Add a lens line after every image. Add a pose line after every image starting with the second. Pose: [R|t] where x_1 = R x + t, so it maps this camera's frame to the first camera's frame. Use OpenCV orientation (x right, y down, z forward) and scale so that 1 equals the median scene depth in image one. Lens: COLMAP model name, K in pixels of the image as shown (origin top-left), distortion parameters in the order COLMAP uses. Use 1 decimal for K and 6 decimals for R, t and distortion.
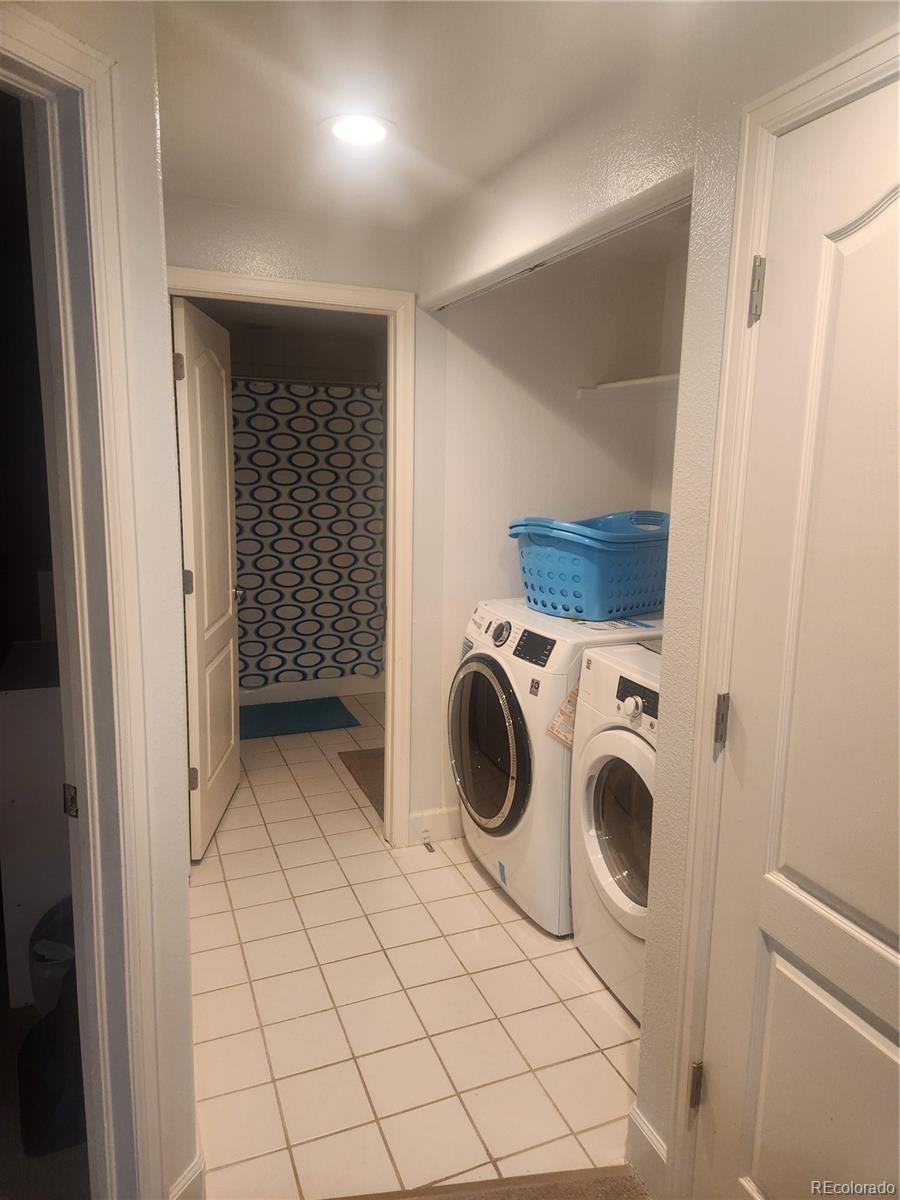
lens RADIAL K [[798.1, 0, 445.2], [0, 798.1, 599.7], [0, 0, 1]] dist [0.046770, -0.019247]
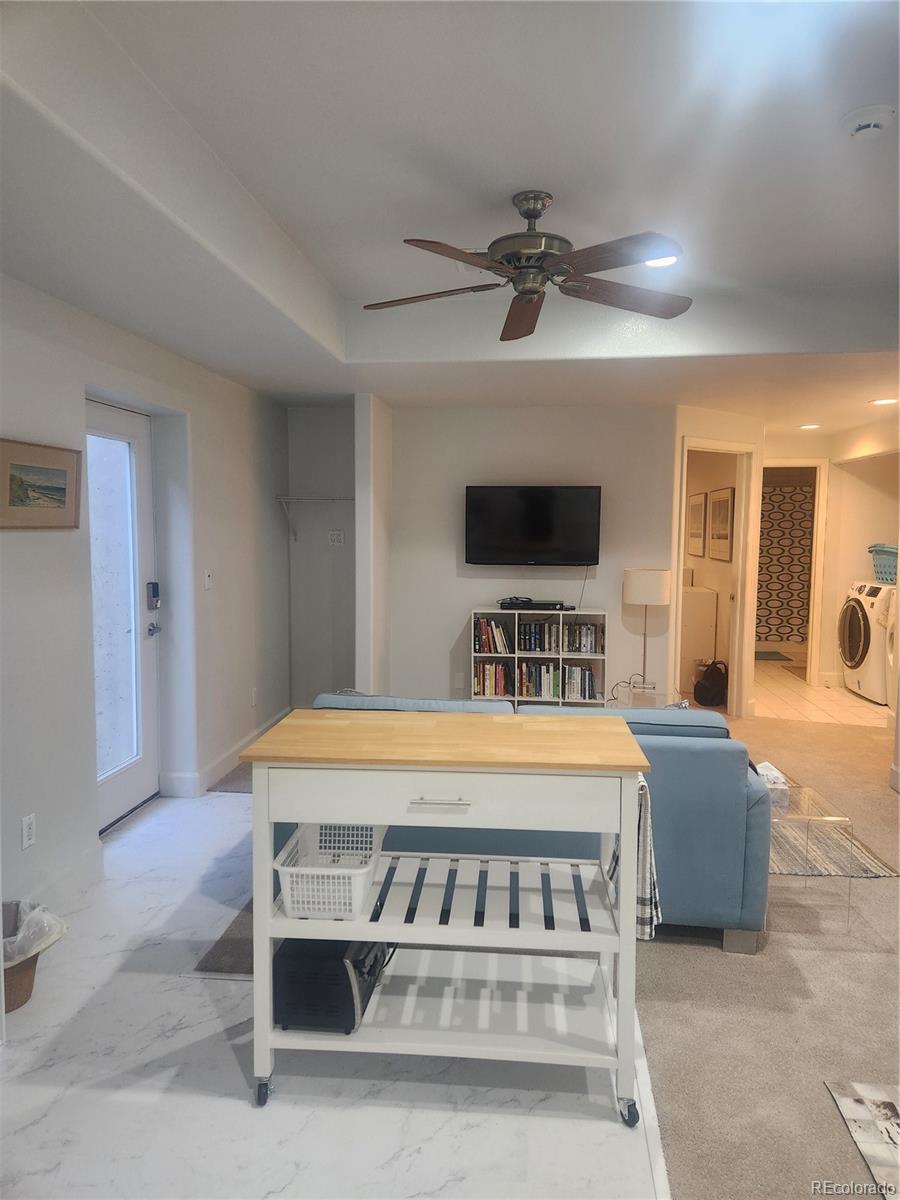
lens RADIAL K [[798.1, 0, 448.9], [0, 798.1, 597.8], [0, 0, 1]] dist [0.046770, -0.019247]
pose [[0.880529, 0.028853, -0.473114, 0.123528], [-0.071607, 0.994787, -0.072603, 0.332360], [0.468553, 0.097807, 0.878005, -1.763451]]
